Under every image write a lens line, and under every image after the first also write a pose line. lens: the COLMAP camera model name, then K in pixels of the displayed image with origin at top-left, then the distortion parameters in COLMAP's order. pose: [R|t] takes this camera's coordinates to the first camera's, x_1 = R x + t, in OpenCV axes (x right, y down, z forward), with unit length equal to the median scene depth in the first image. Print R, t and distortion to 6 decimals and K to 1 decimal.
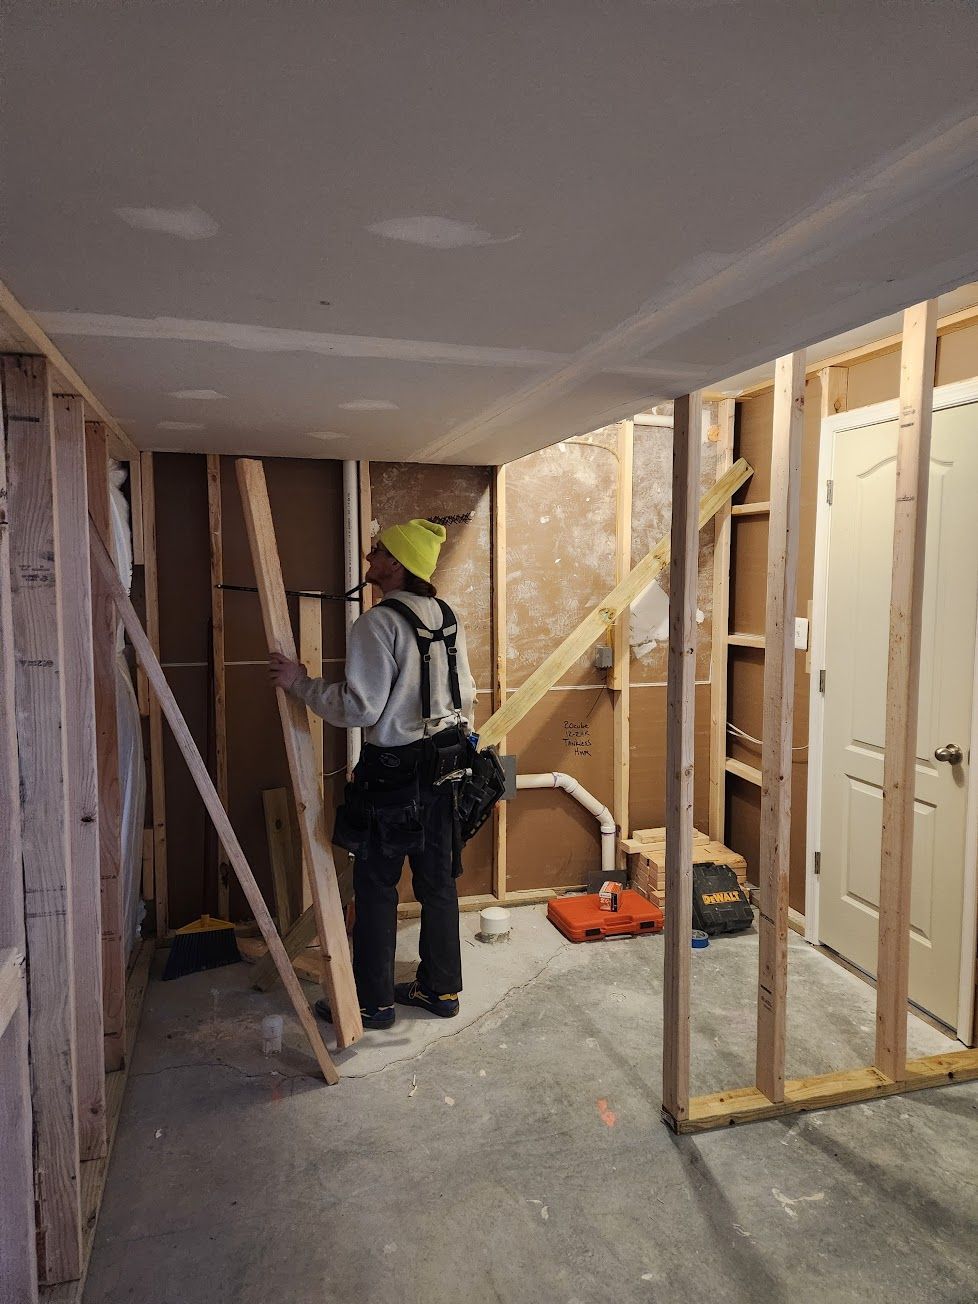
lens RADIAL K [[863.6, 0, 470.0], [0, 863.6, 628.6], [0, 0, 1]] dist [0.065394, -0.053272]
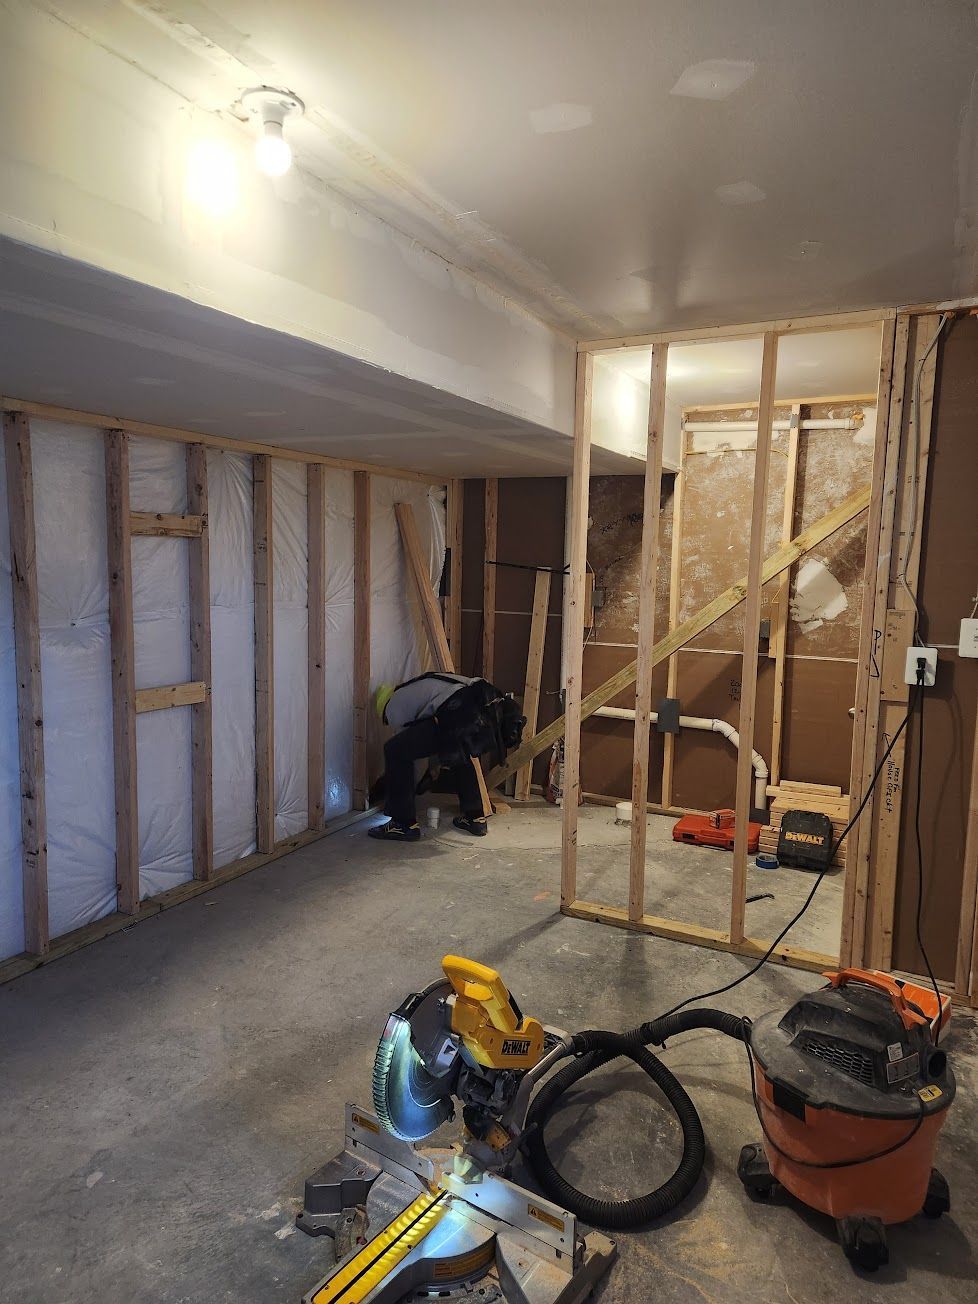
lens RADIAL K [[863.6, 0, 470.0], [0, 863.6, 628.6], [0, 0, 1]] dist [0.065394, -0.053272]
pose [[0.724419, 0.071644, -0.685627, 0.738919], [-0.066772, 0.997201, 0.033652, 0.020701], [0.686119, 0.021402, 0.727175, -0.156151]]
